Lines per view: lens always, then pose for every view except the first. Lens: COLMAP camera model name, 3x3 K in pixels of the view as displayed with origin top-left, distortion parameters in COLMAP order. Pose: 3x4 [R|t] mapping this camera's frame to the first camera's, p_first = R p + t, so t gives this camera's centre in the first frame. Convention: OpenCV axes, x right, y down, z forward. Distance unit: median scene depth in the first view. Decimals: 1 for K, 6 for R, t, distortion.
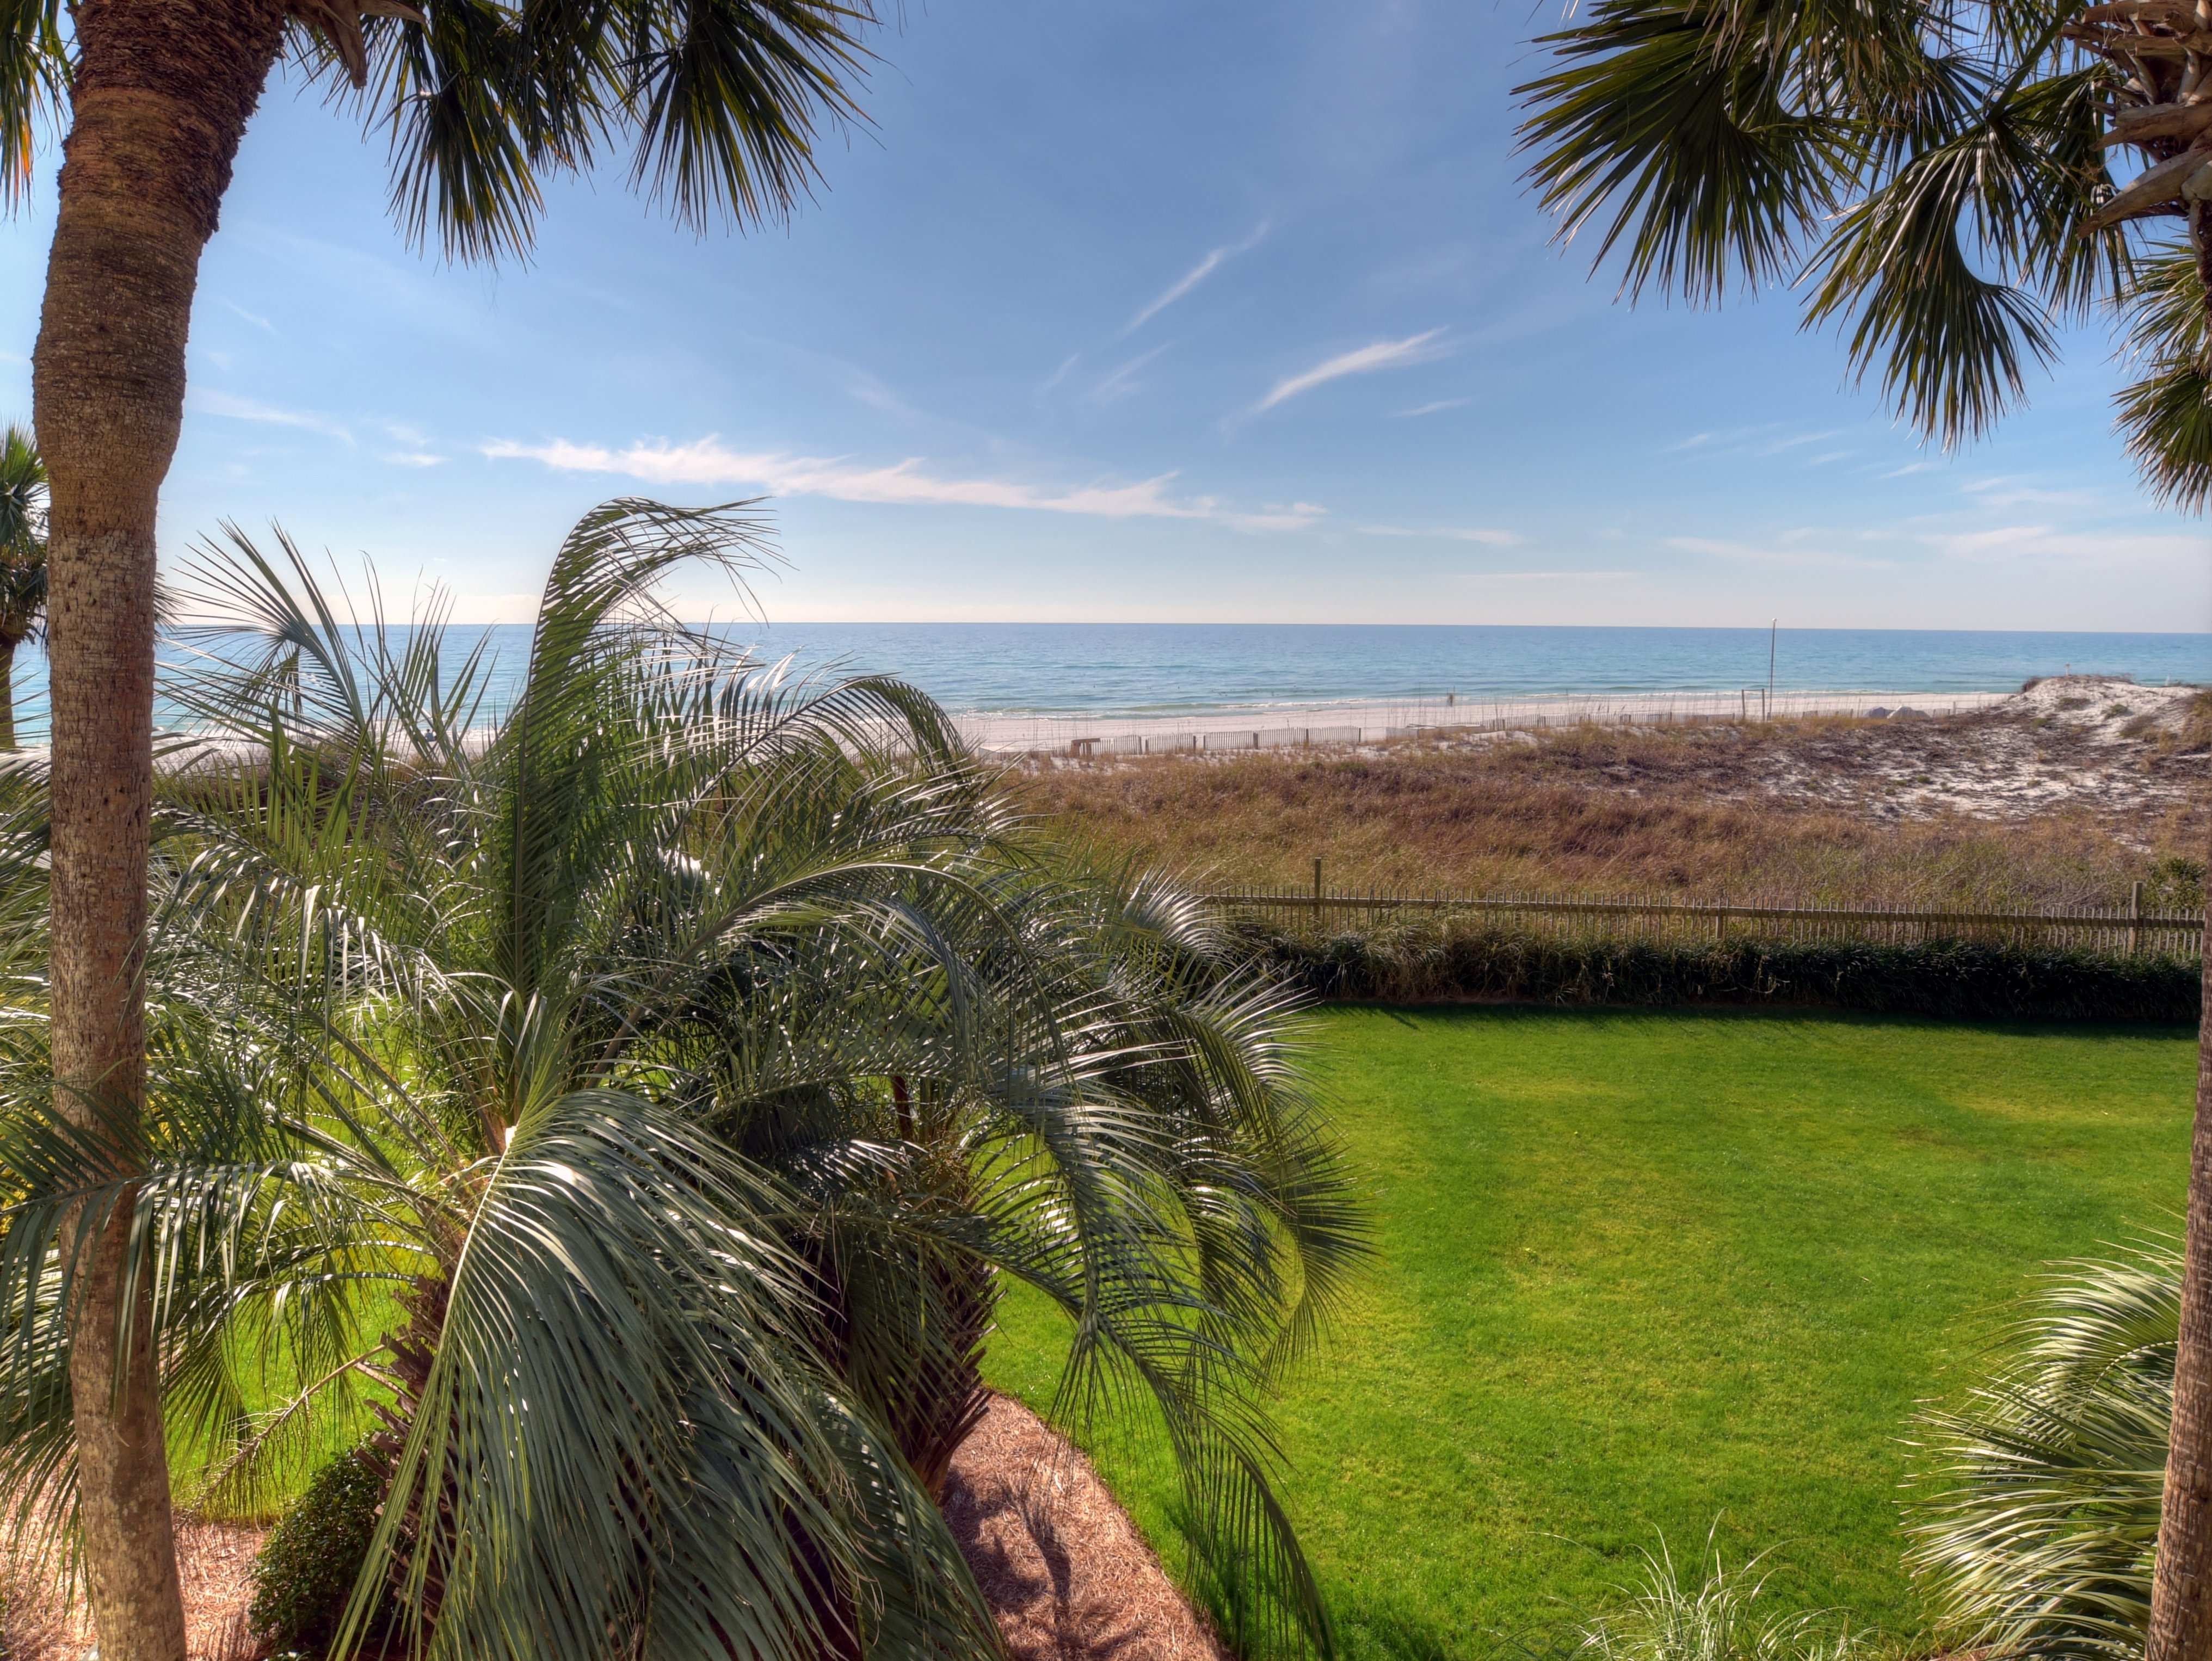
lens RADIAL K [[1405.0, 0, 1122.6], [0, 1405.0, 781.7], [0, 0, 1]] dist [-0.068590, 0.021697]
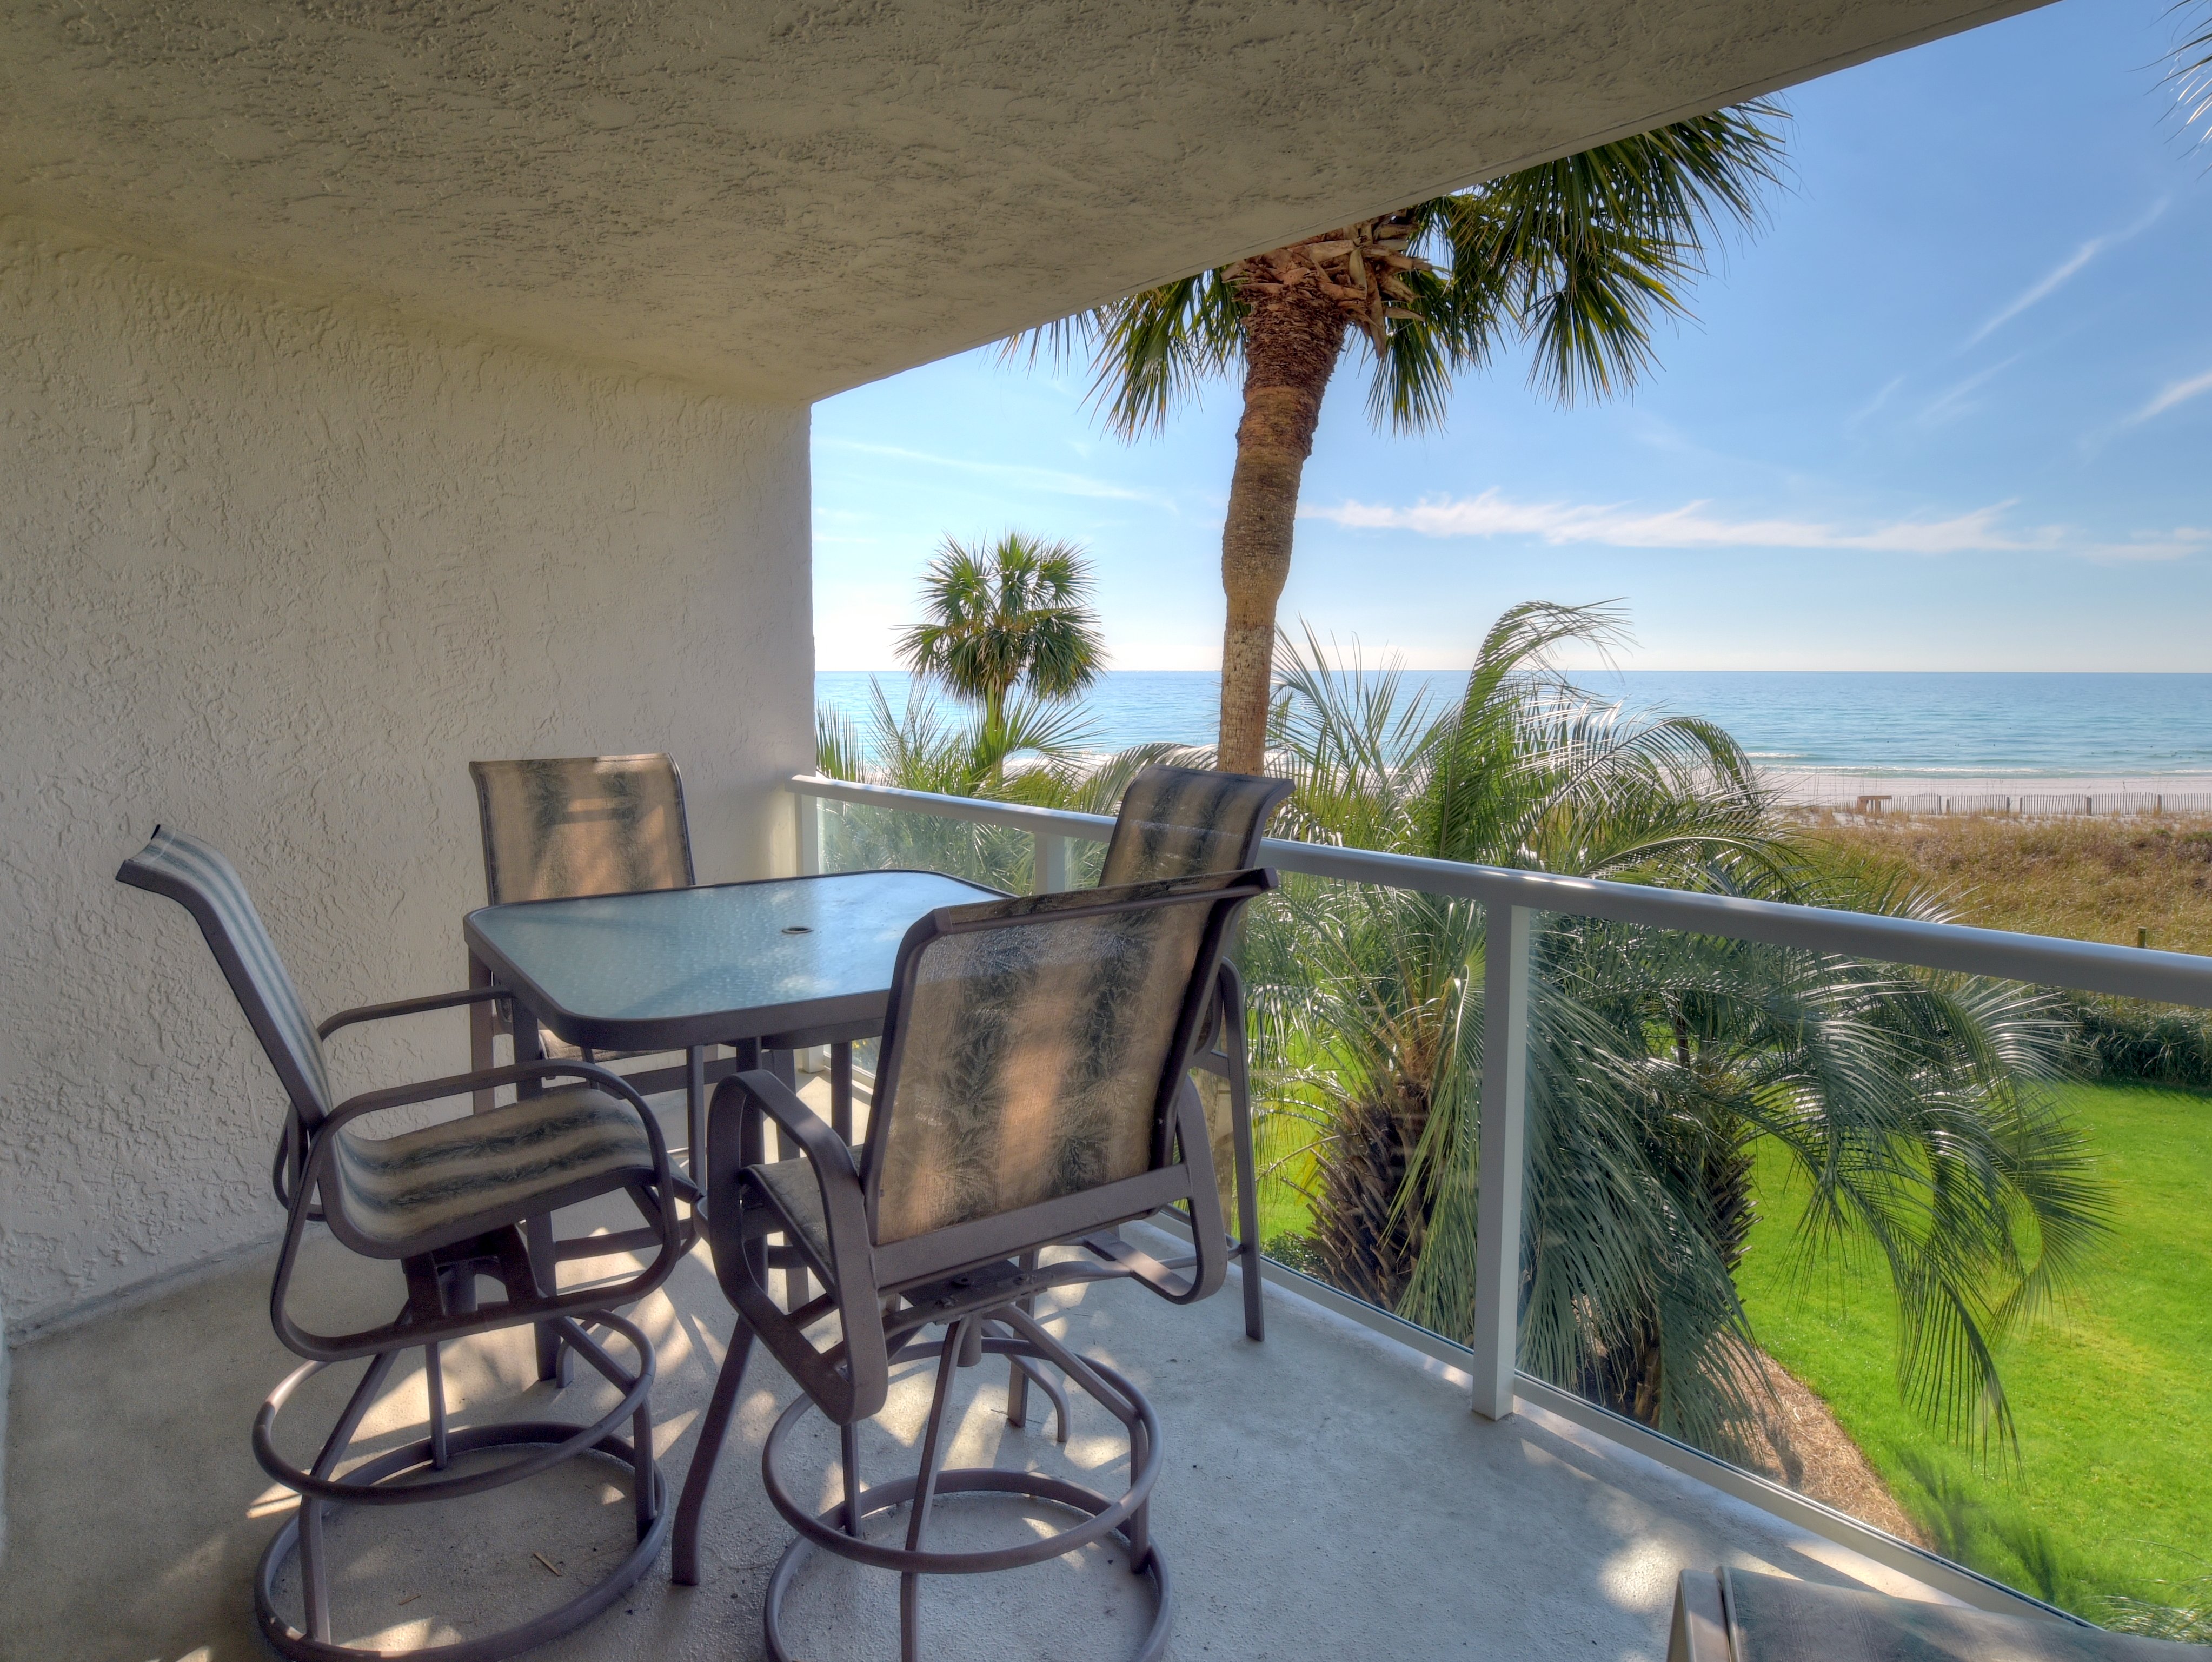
lens RADIAL K [[1358.8, 0, 1112.1], [0, 1358.8, 782.0], [0, 0, 1]] dist [-0.075800, 0.029802]
pose [[0.852635, 0.037878, -0.521132, 0.007147], [-0.054097, 0.998408, -0.015941, 0.009503], [0.519698, 0.041783, 0.853327, -0.096615]]
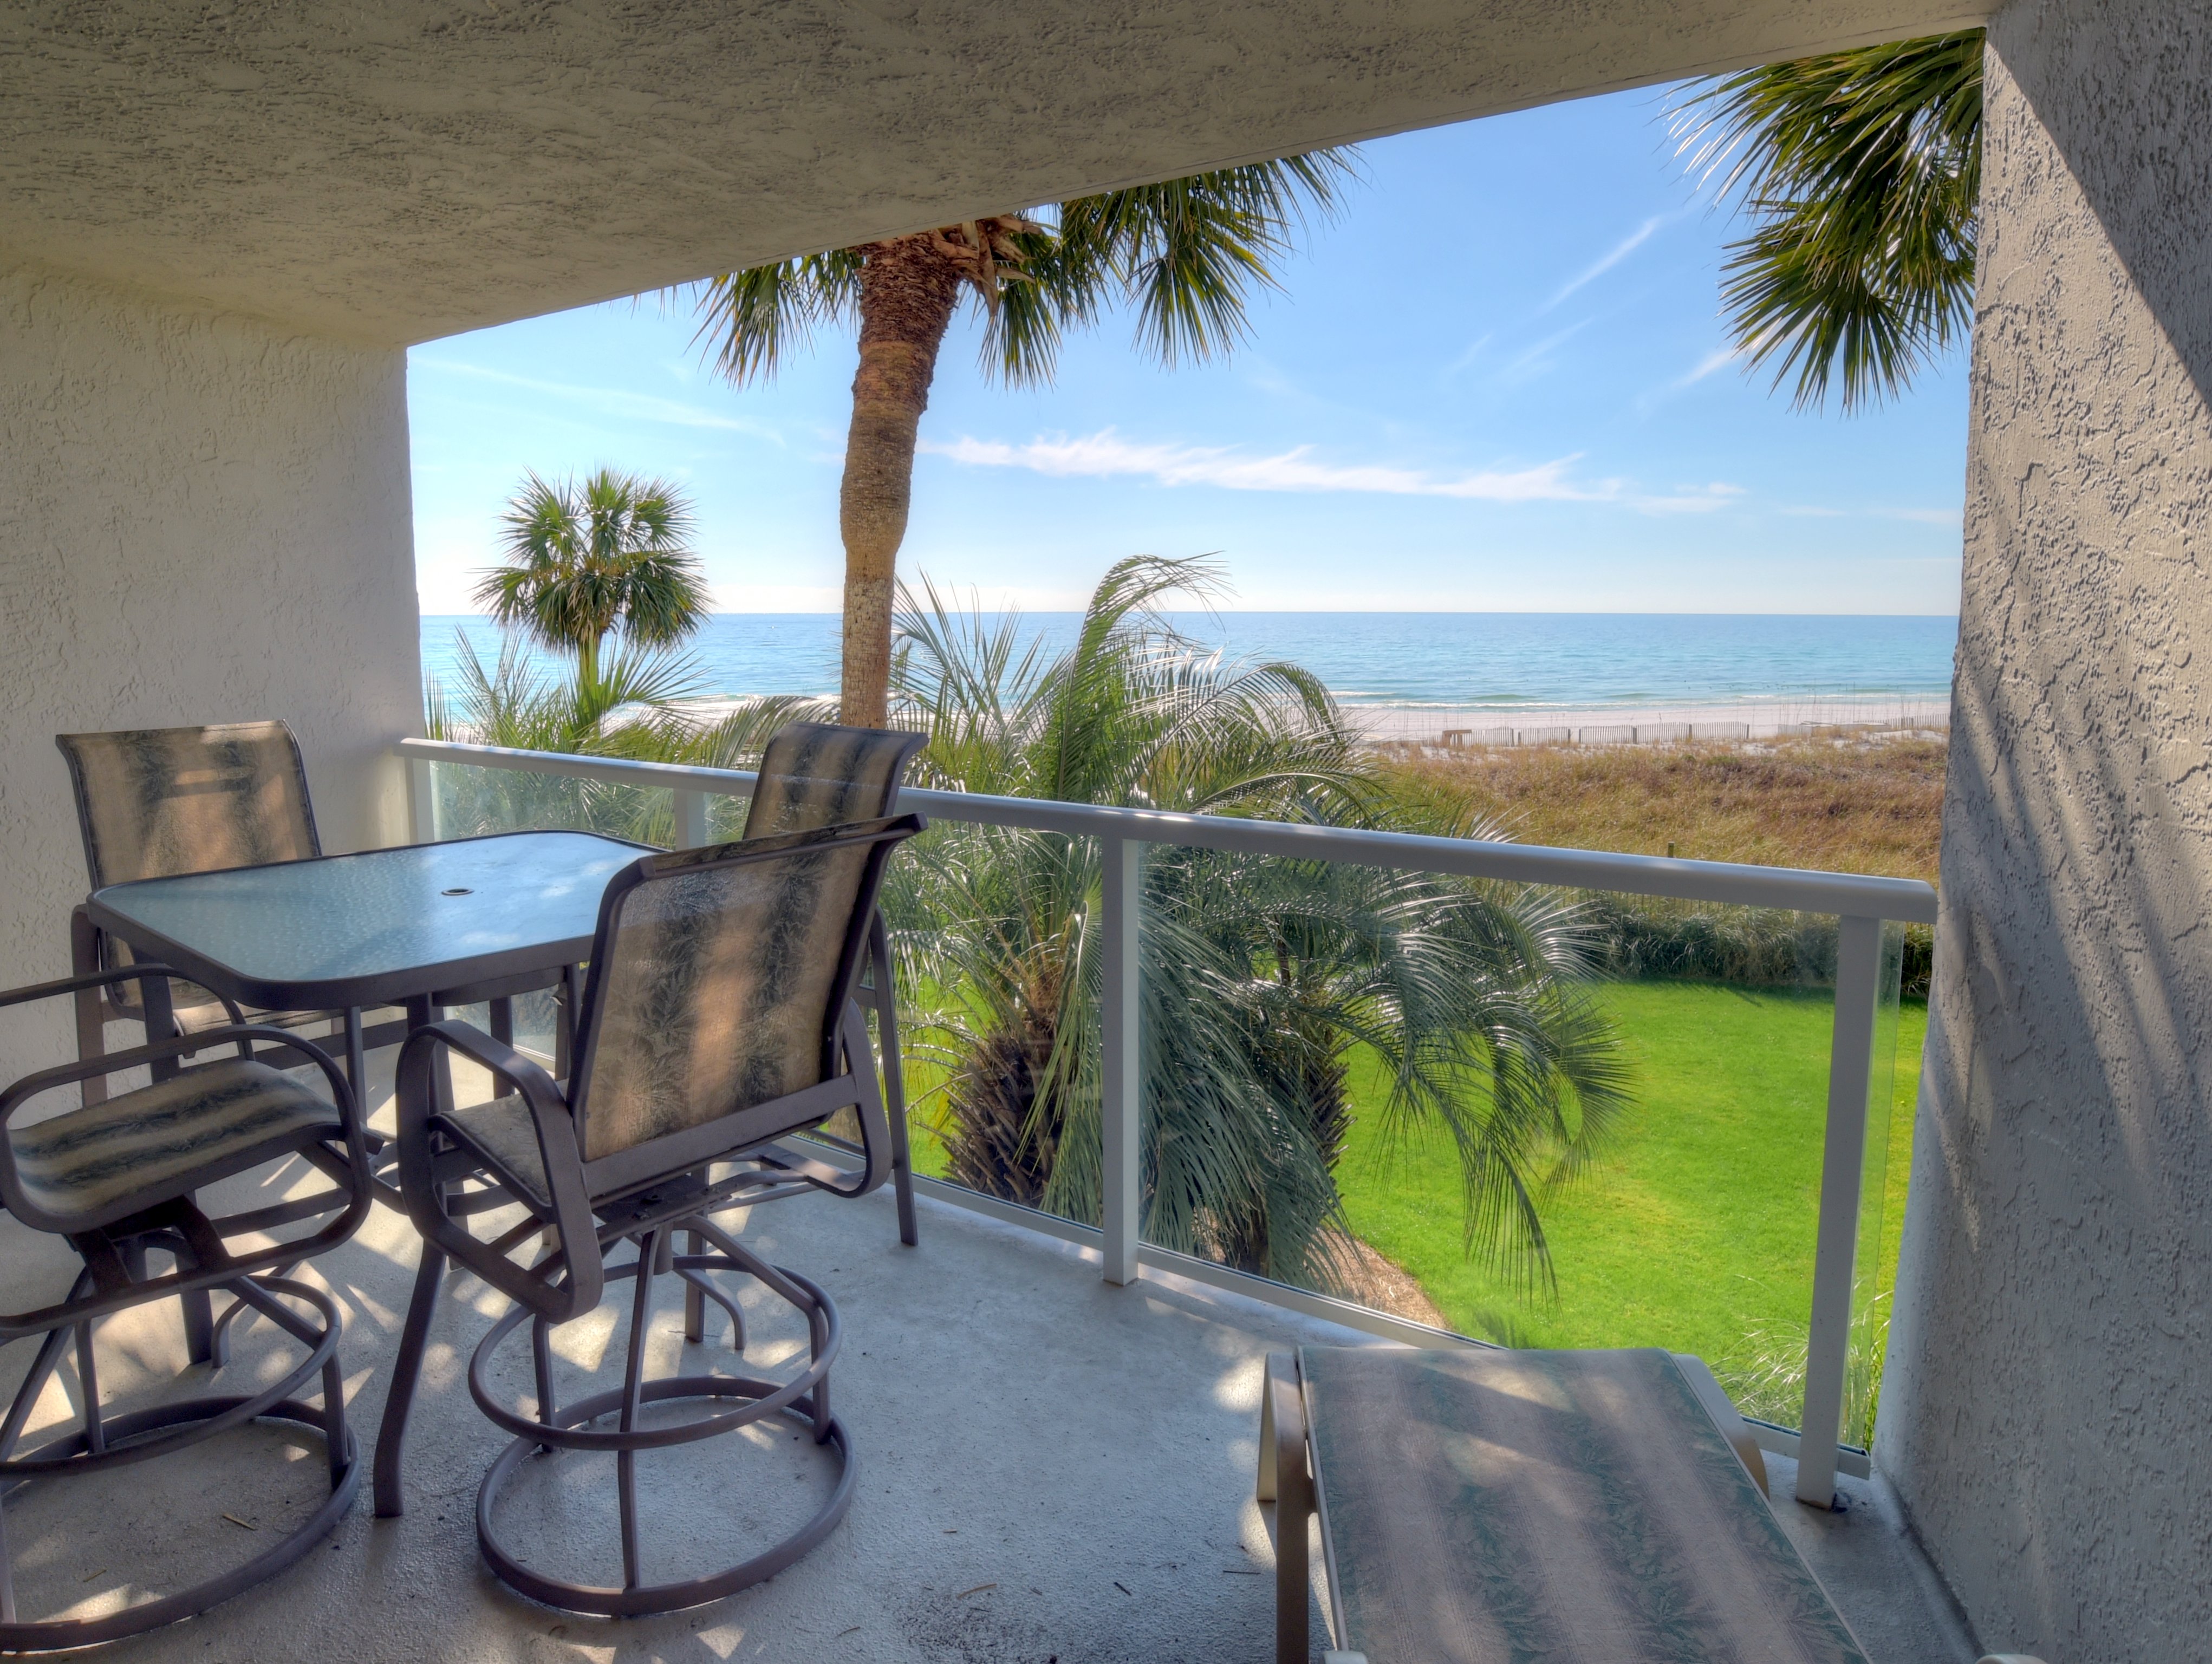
lens RADIAL K [[1404.9, 0, 1122.6], [0, 1404.9, 783.2], [0, 0, 1]] dist [-0.068590, 0.021697]
pose [[0.965578, 0.028268, -0.258573, 0.011920], [-0.026133, 0.999590, 0.011693, 0.009237], [0.258797, -0.004534, 0.965921, -0.112789]]
